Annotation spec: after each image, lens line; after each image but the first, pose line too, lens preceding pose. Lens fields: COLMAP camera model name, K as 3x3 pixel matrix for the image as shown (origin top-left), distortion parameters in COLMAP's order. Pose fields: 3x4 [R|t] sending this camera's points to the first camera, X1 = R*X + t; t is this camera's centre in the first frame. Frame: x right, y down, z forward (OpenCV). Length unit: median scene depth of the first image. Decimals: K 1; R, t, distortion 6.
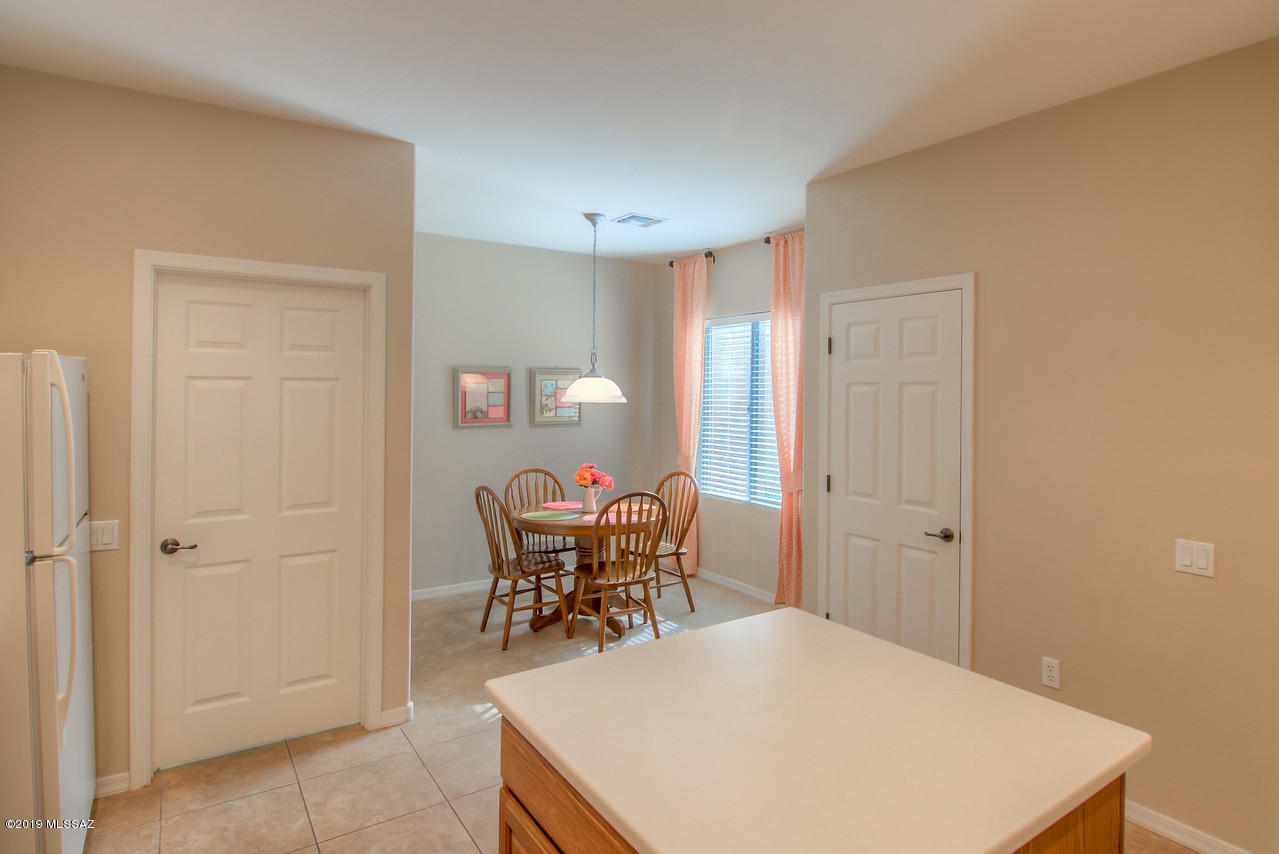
lens RADIAL K [[687.0, 0, 680.4], [0, 687.0, 389.8], [0, 0, 1]] dist [0.000554, -0.016670]
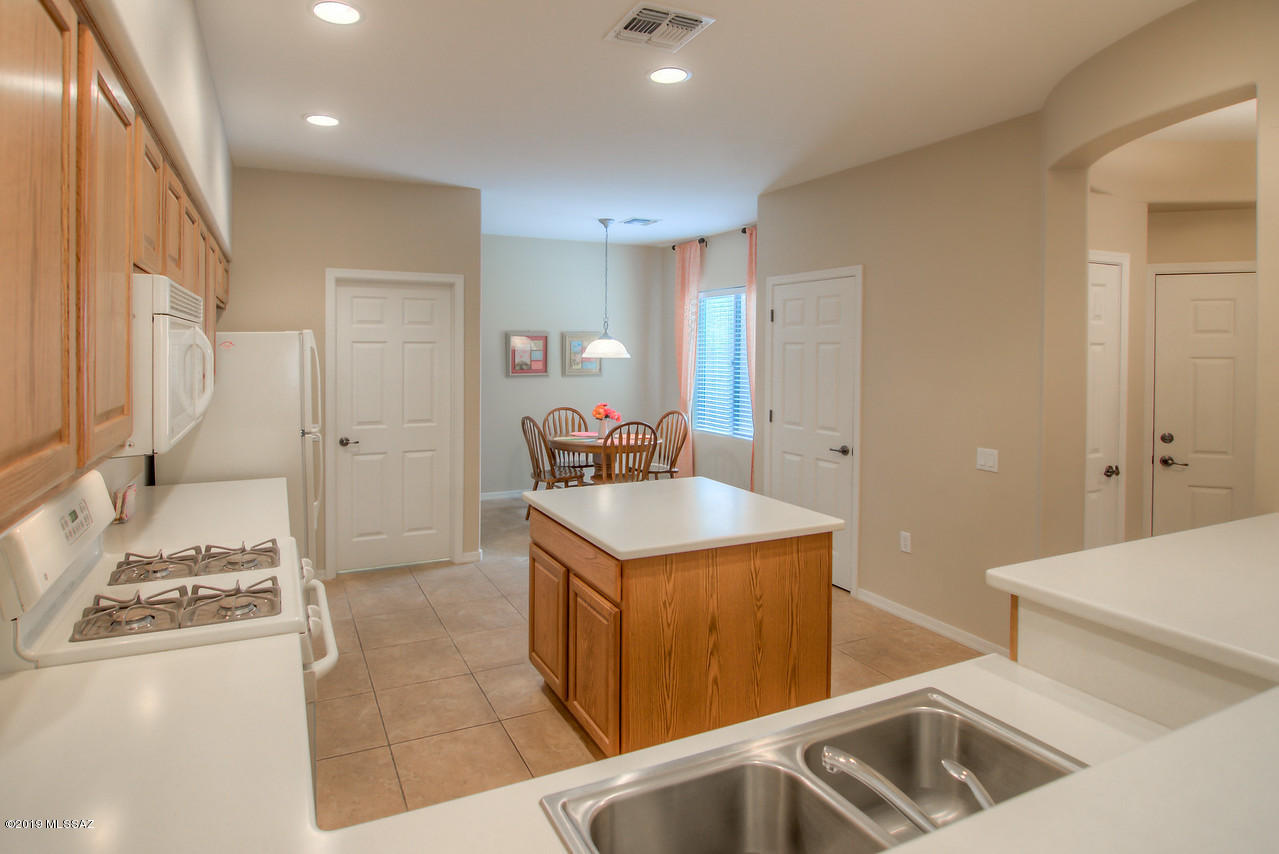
lens RADIAL K [[640.7, 0, 641.0], [0, 640.7, 356.6], [0, 0, 1]] dist [-0.001030, -0.015325]
pose [[0.993925, -0.001372, -0.110053, 0.076077], [0.002893, 0.999902, 0.013661, -0.000834], [0.110023, -0.013896, 0.993832, -0.235132]]
